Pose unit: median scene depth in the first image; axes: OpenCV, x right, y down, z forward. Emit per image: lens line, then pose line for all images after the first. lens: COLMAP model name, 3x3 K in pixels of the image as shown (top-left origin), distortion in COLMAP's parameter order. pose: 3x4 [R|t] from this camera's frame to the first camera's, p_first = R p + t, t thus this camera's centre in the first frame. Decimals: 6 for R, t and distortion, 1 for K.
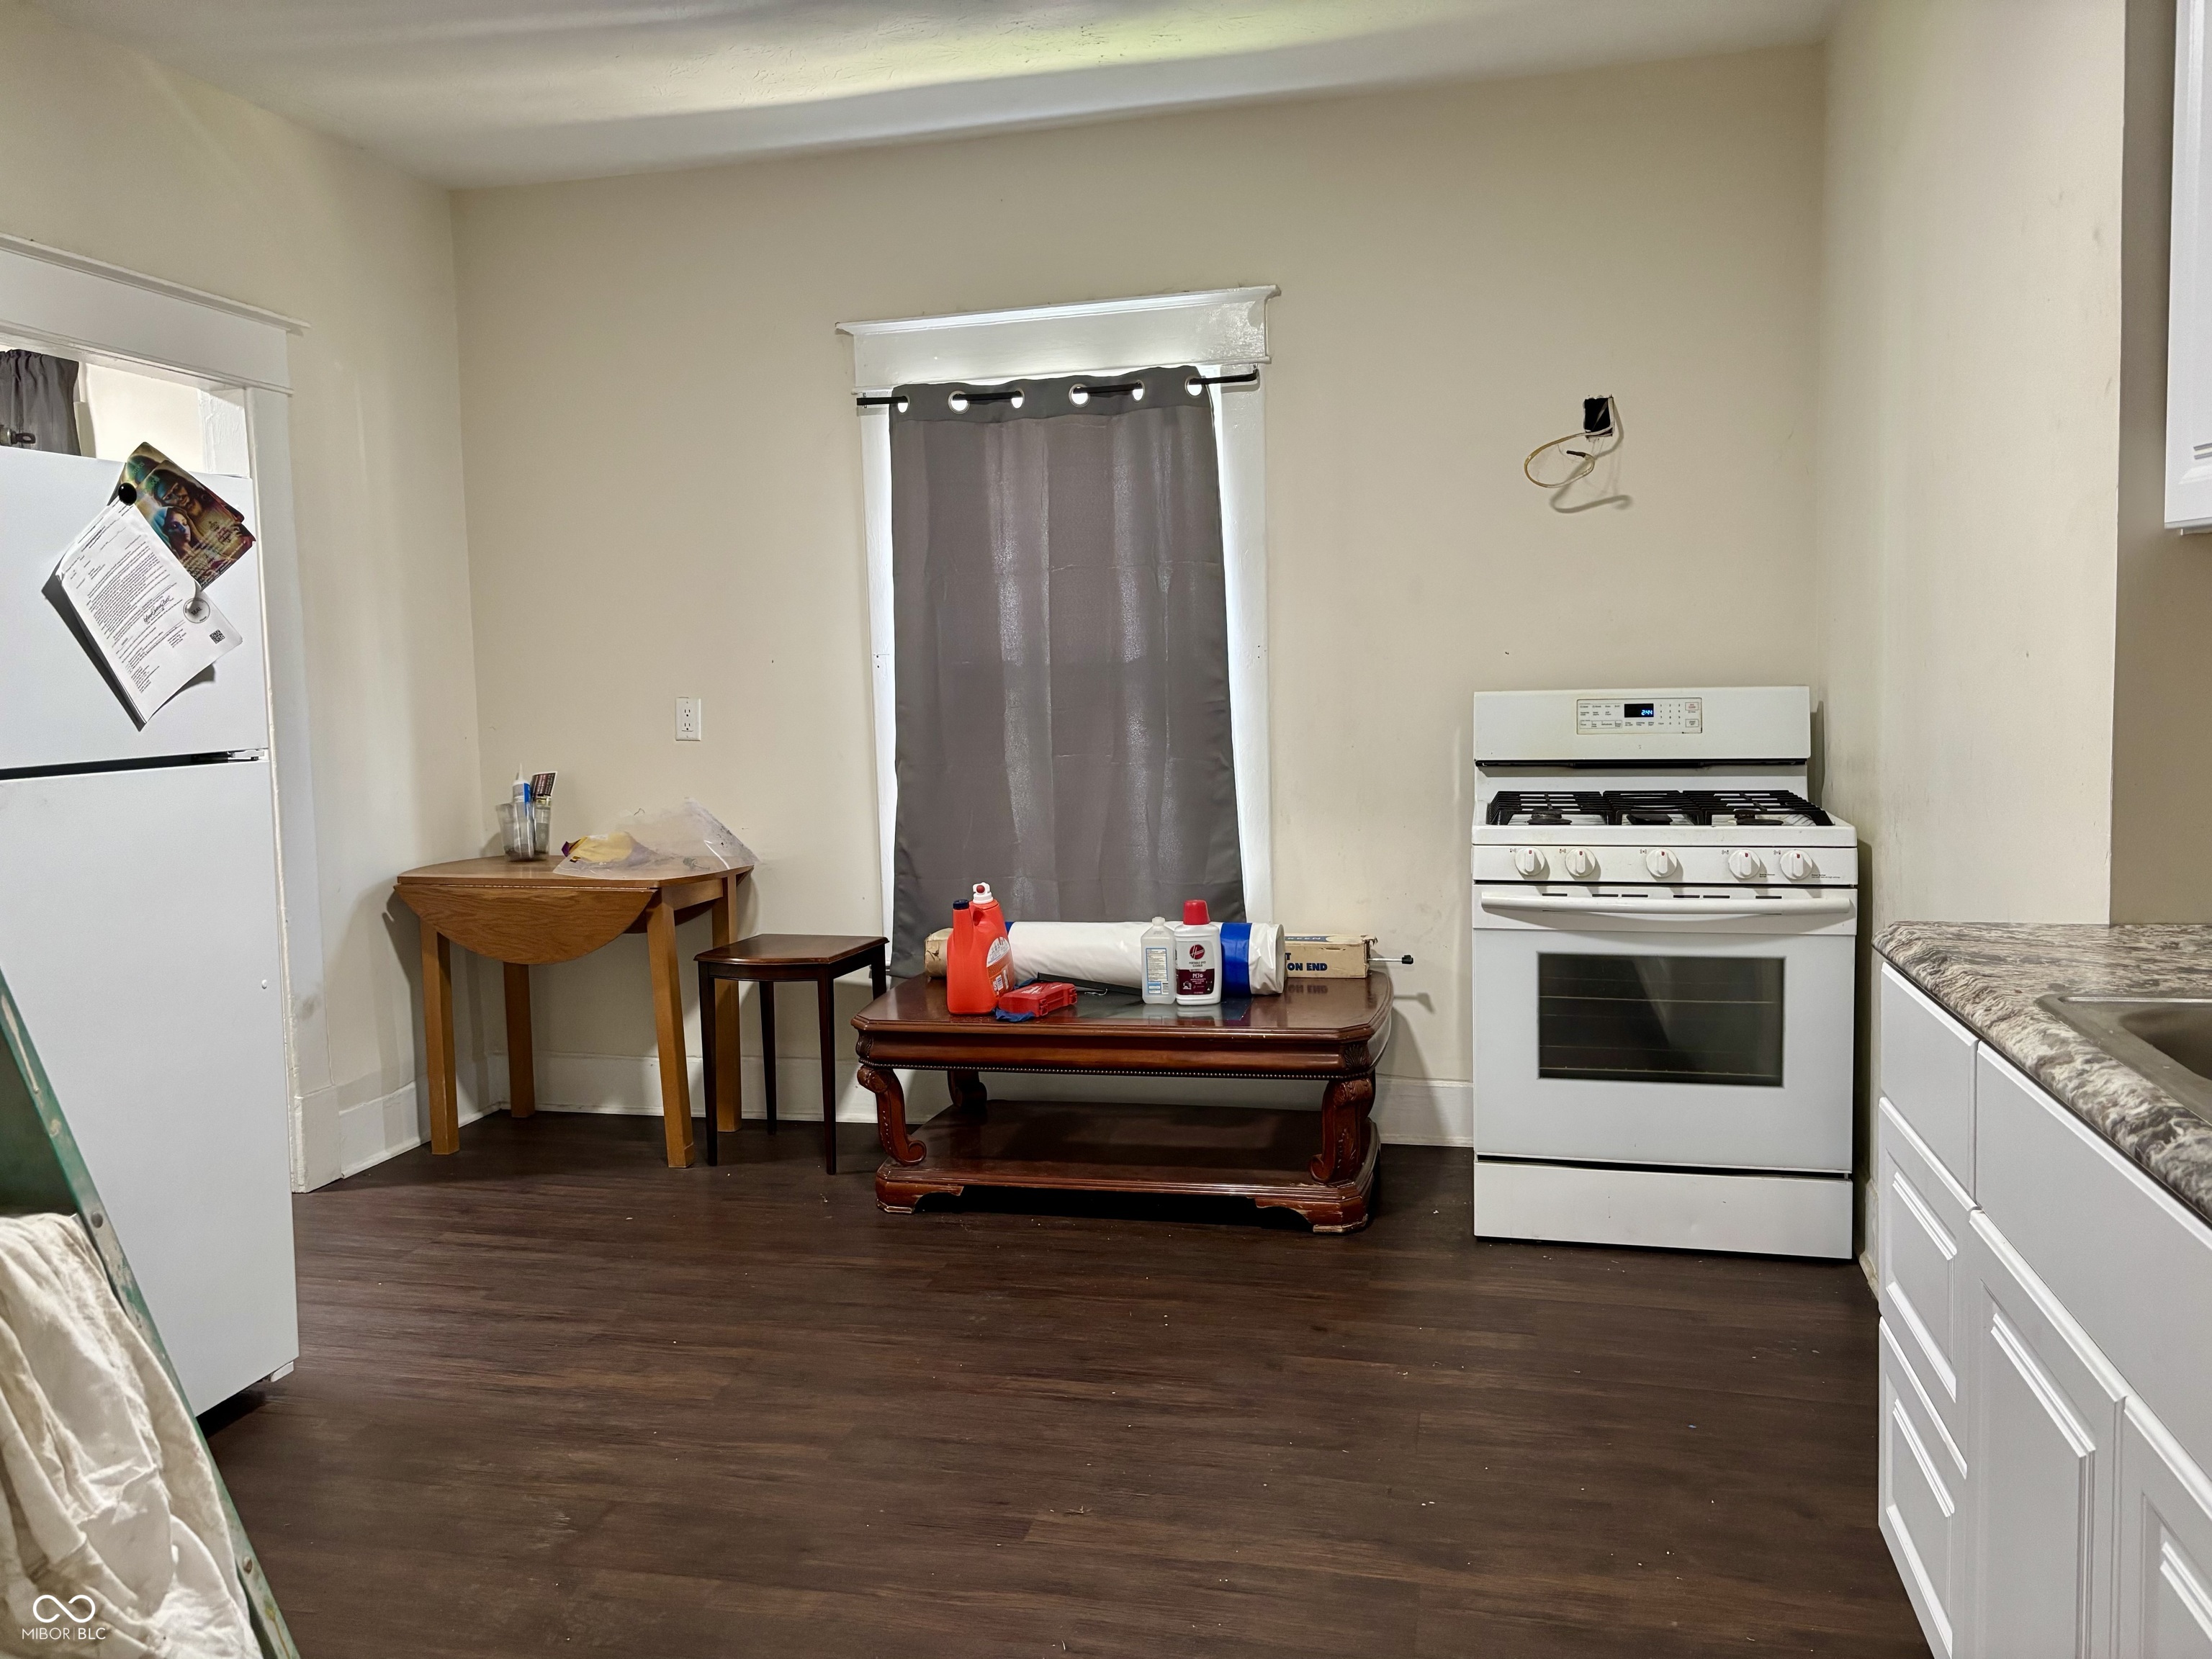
lens RADIAL K [[1669.9, 0, 1090.2], [0, 1669.9, 817.0], [0, 0, 1]] dist [0.034933, -0.048169]
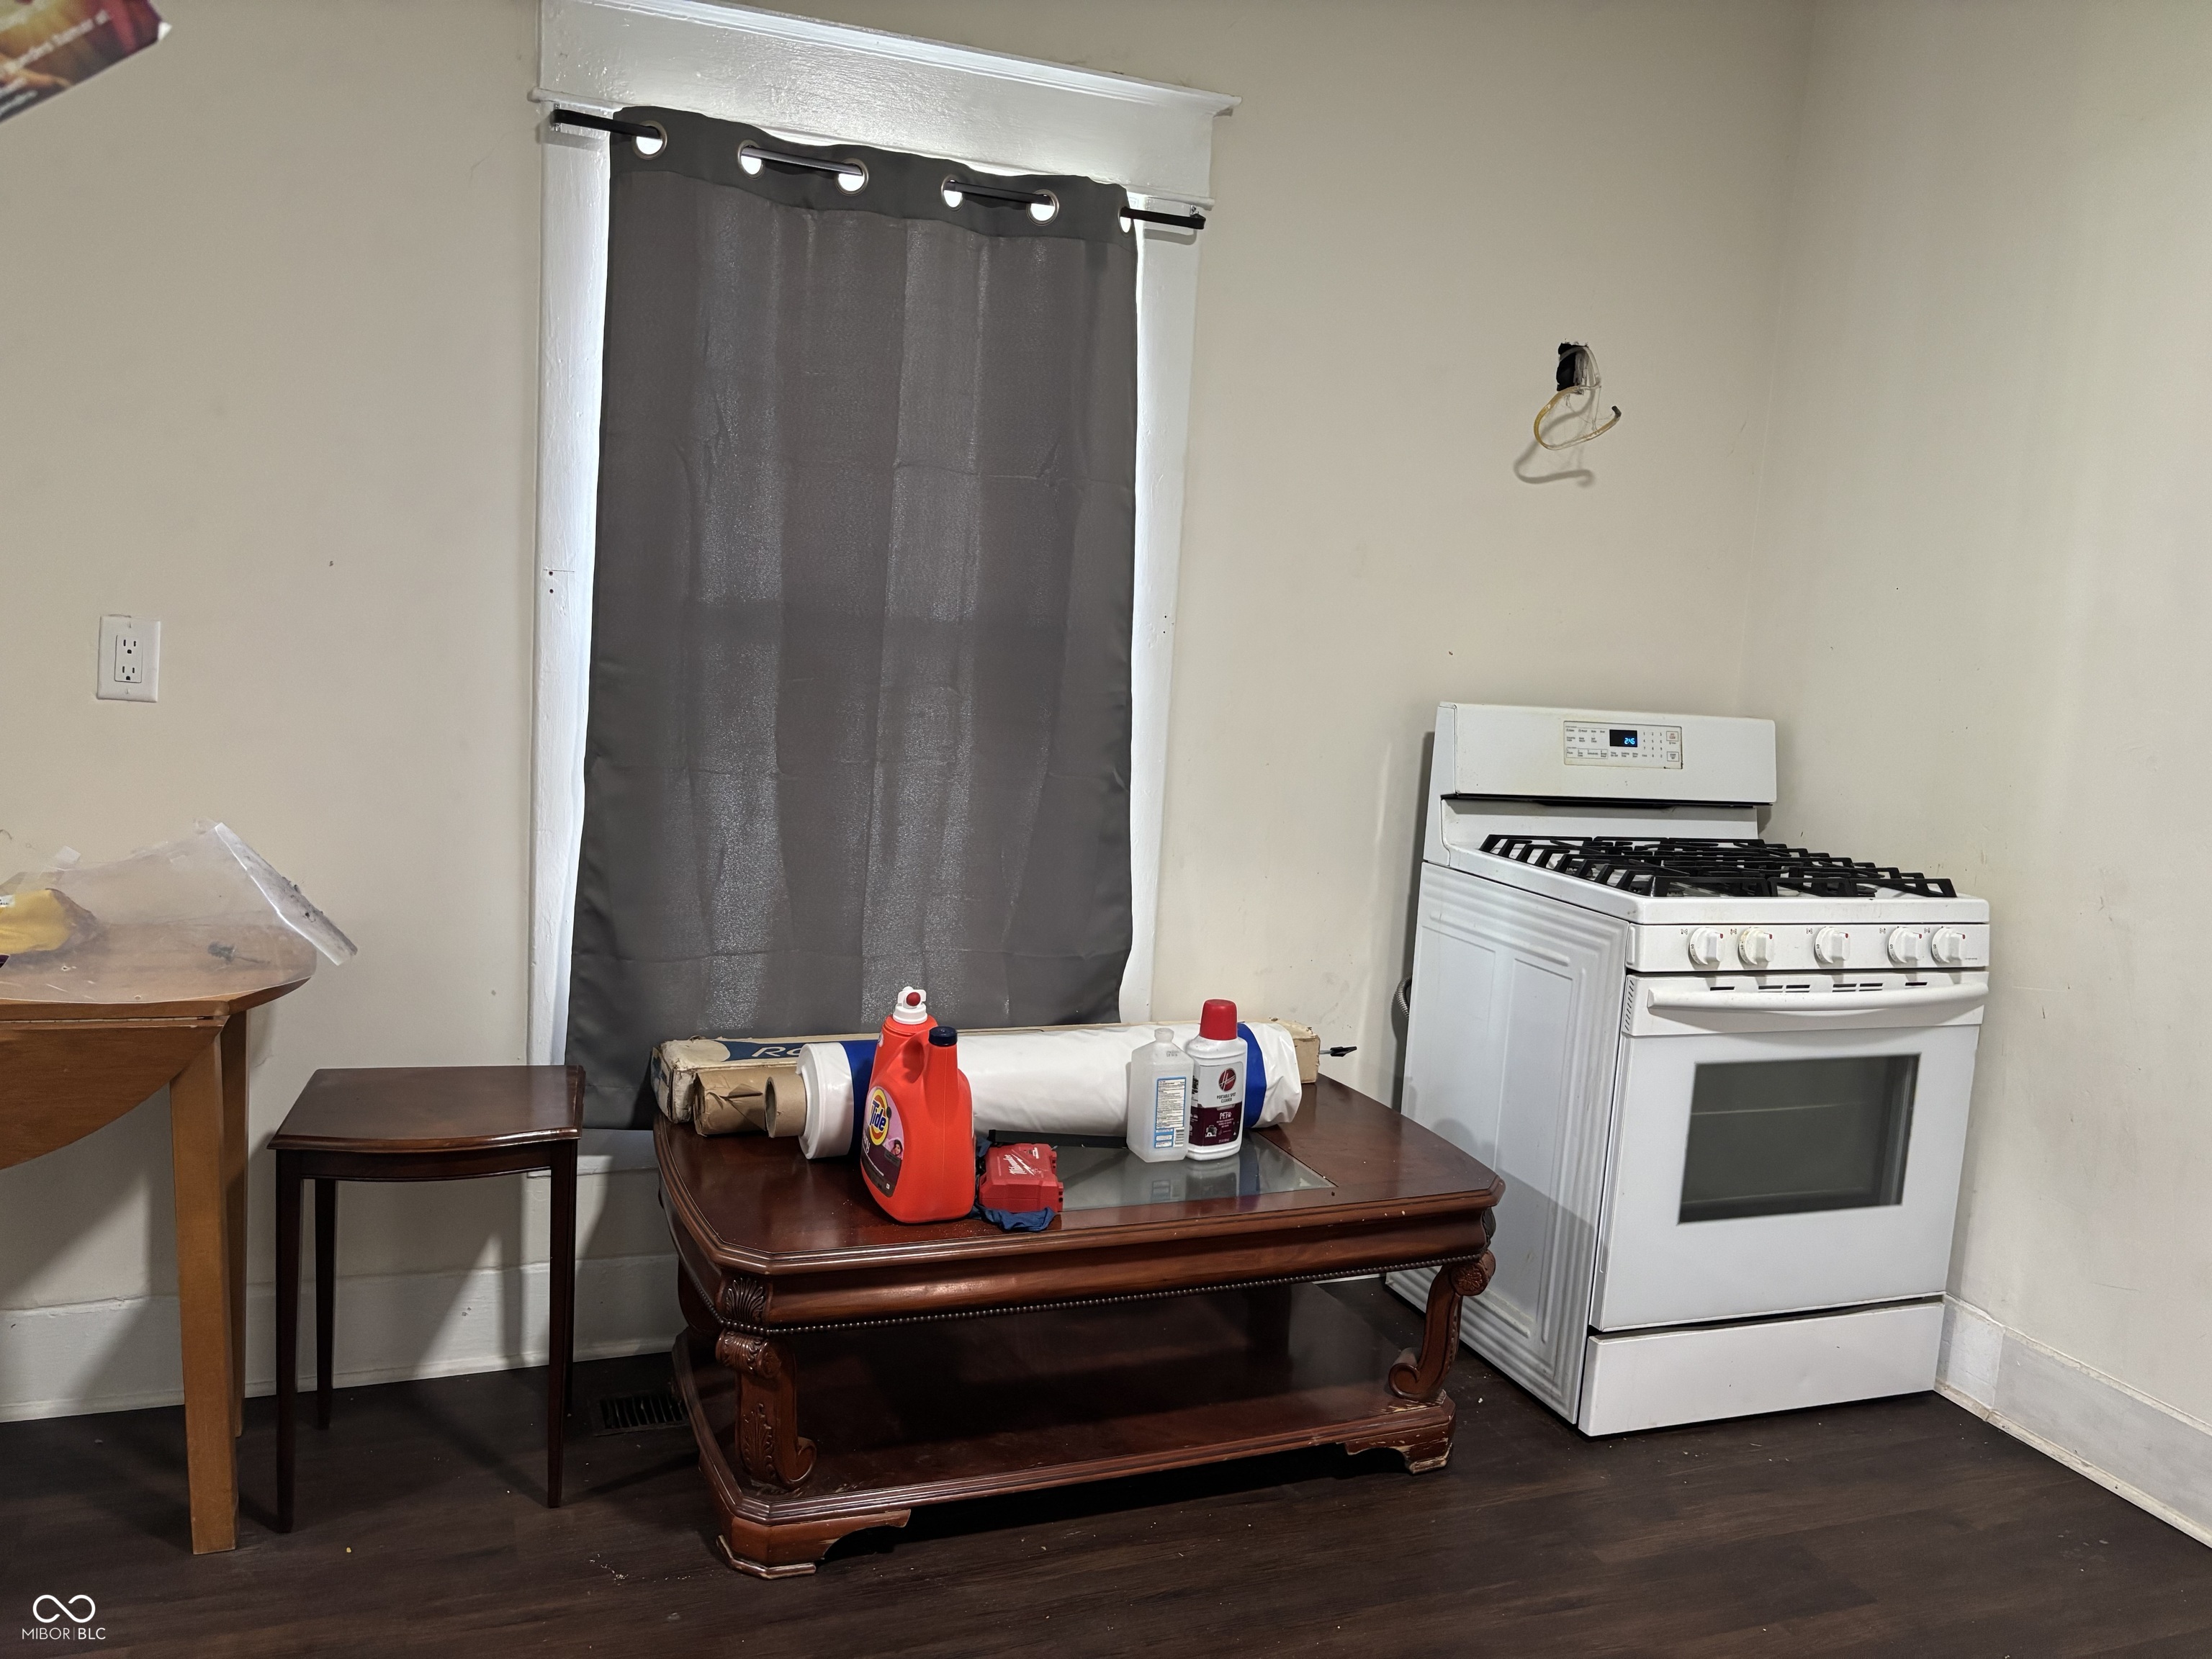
lens RADIAL K [[1669.9, 0, 1110.7], [0, 1669.9, 835.2], [0, 0, 1]] dist [0.034933, -0.048169]
pose [[0.811638, 0.003551, 0.584150, -0.347313], [-0.030151, 0.998903, 0.035821, -0.037267], [-0.583383, -0.046686, 0.810855, 0.470476]]
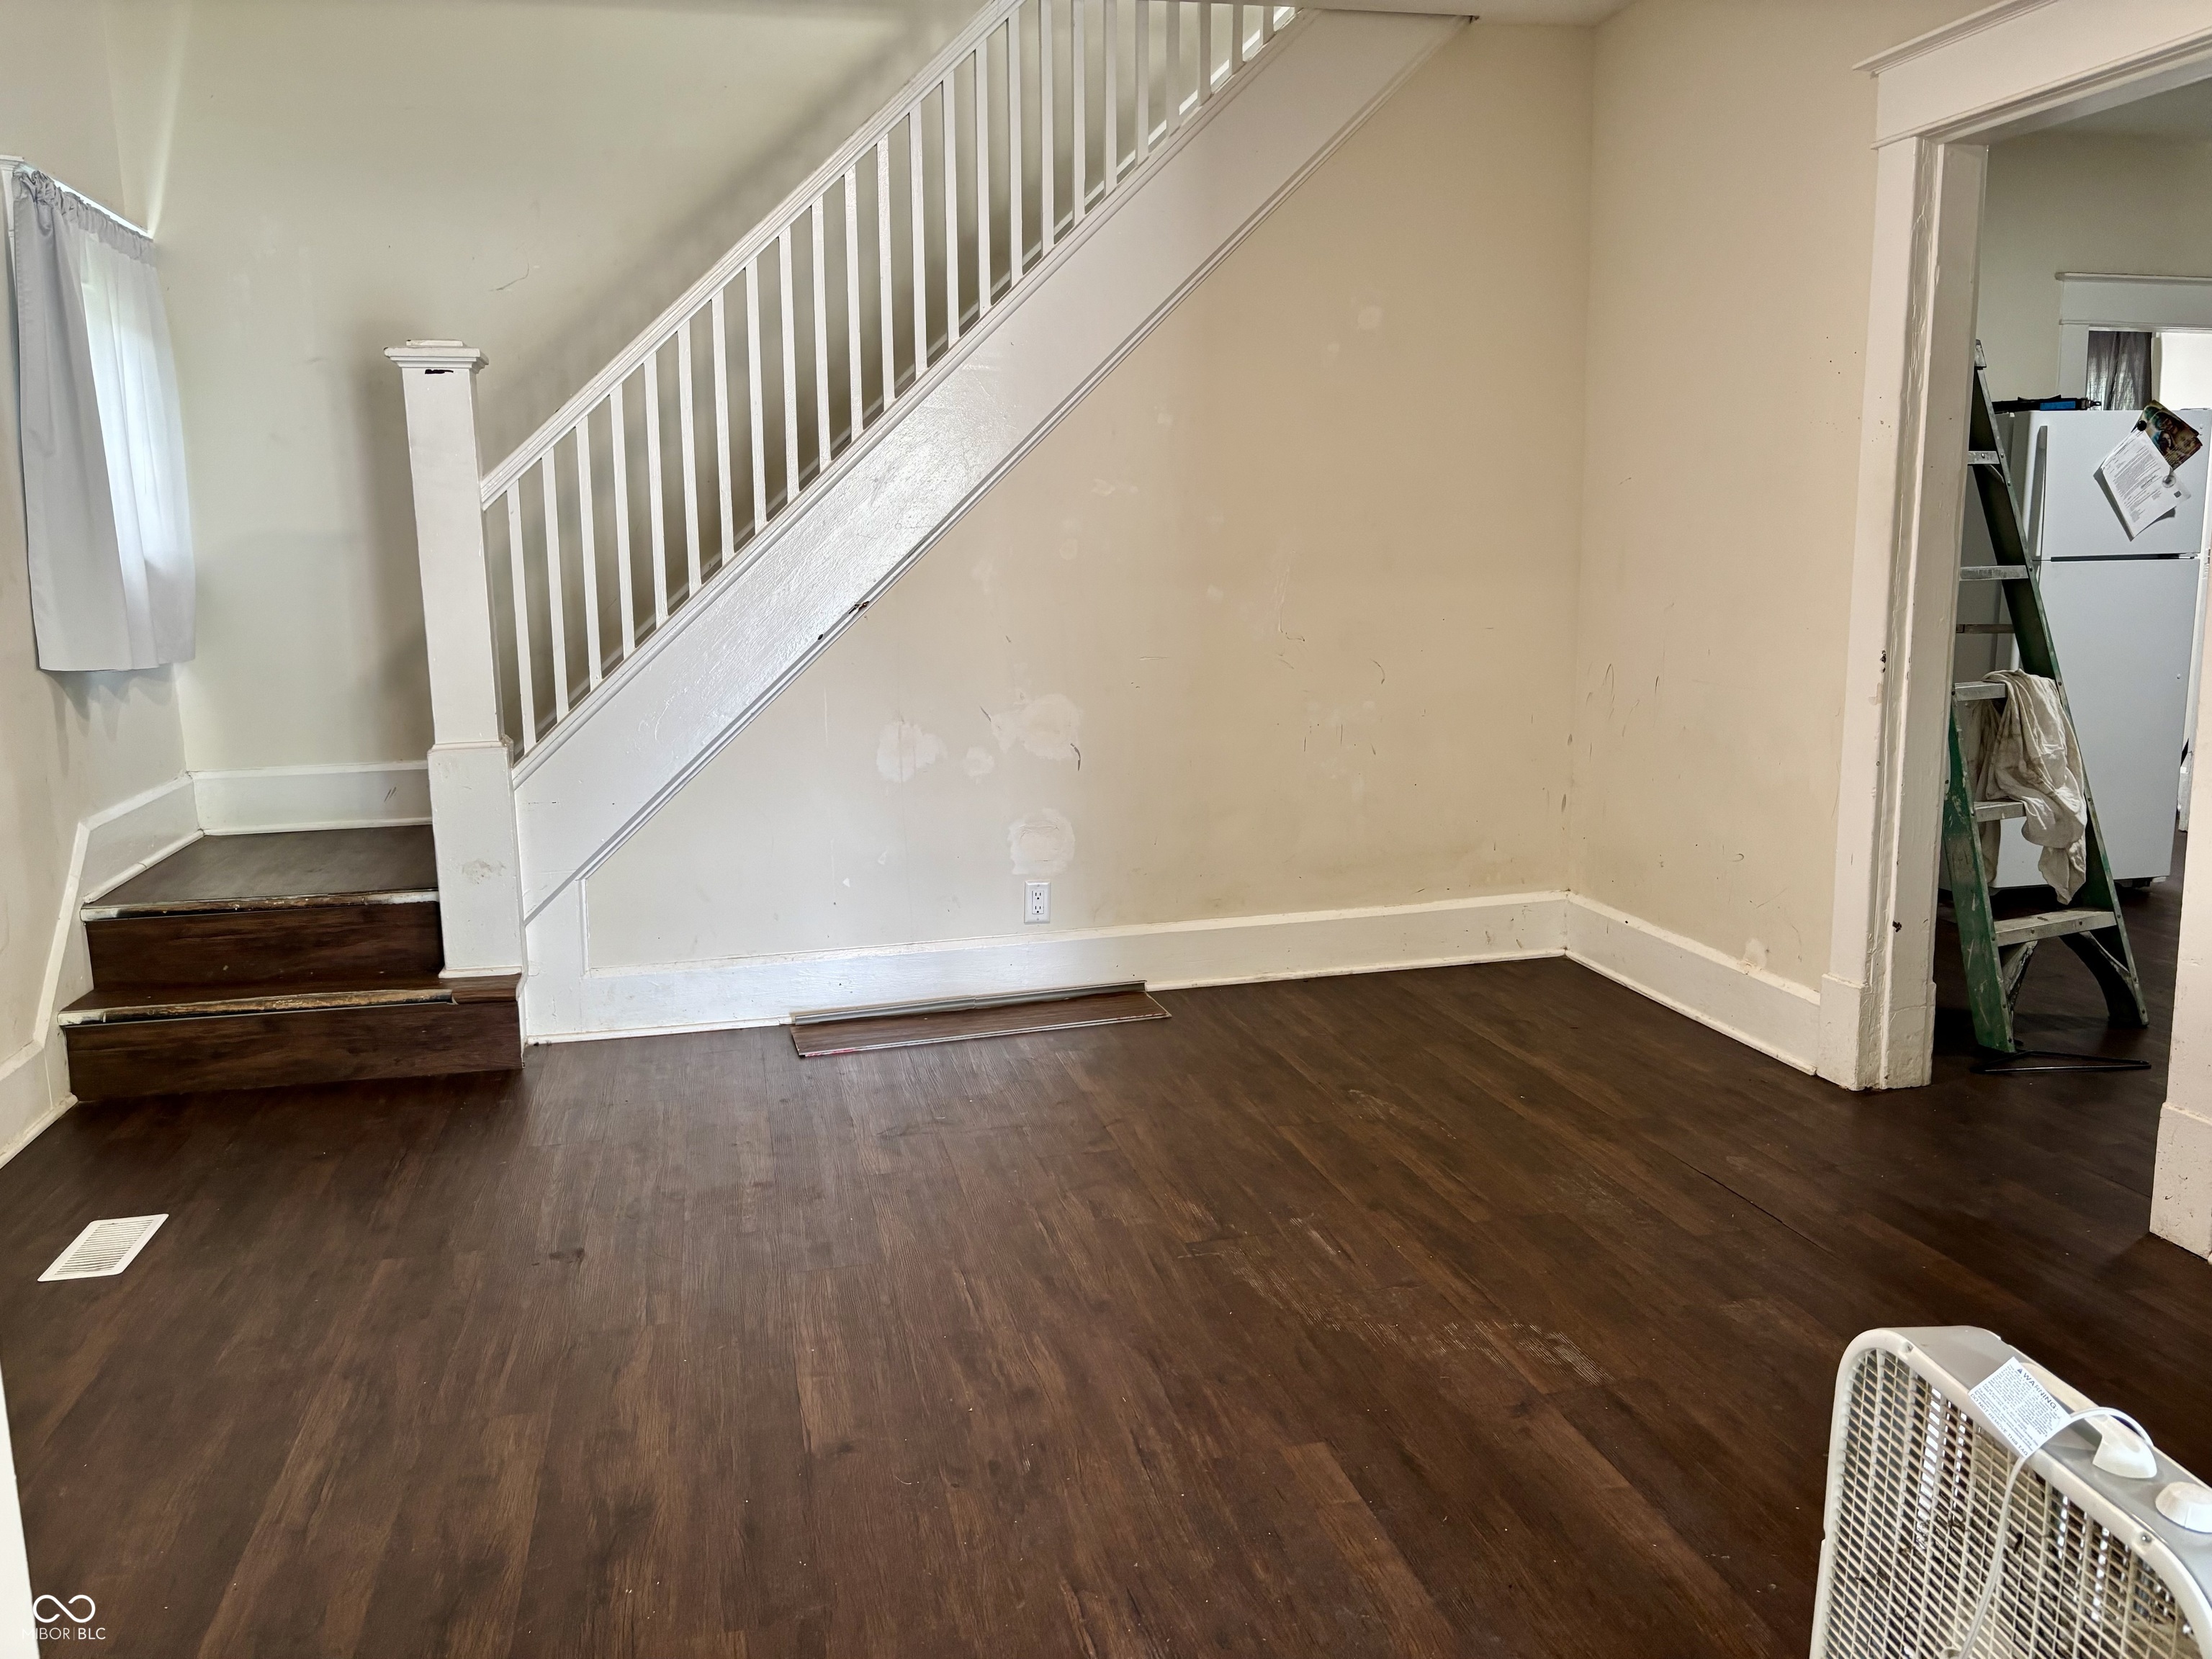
lens RADIAL K [[1669.9, 0, 1123.9], [0, 1669.9, 822.1], [0, 0, 1]] dist [0.034933, -0.048169]
pose [[0.453883, 0.159473, -0.876675, 0.639255], [-0.067057, 0.987178, 0.144856, 0.063467], [0.888535, -0.006960, 0.458756, -0.910009]]
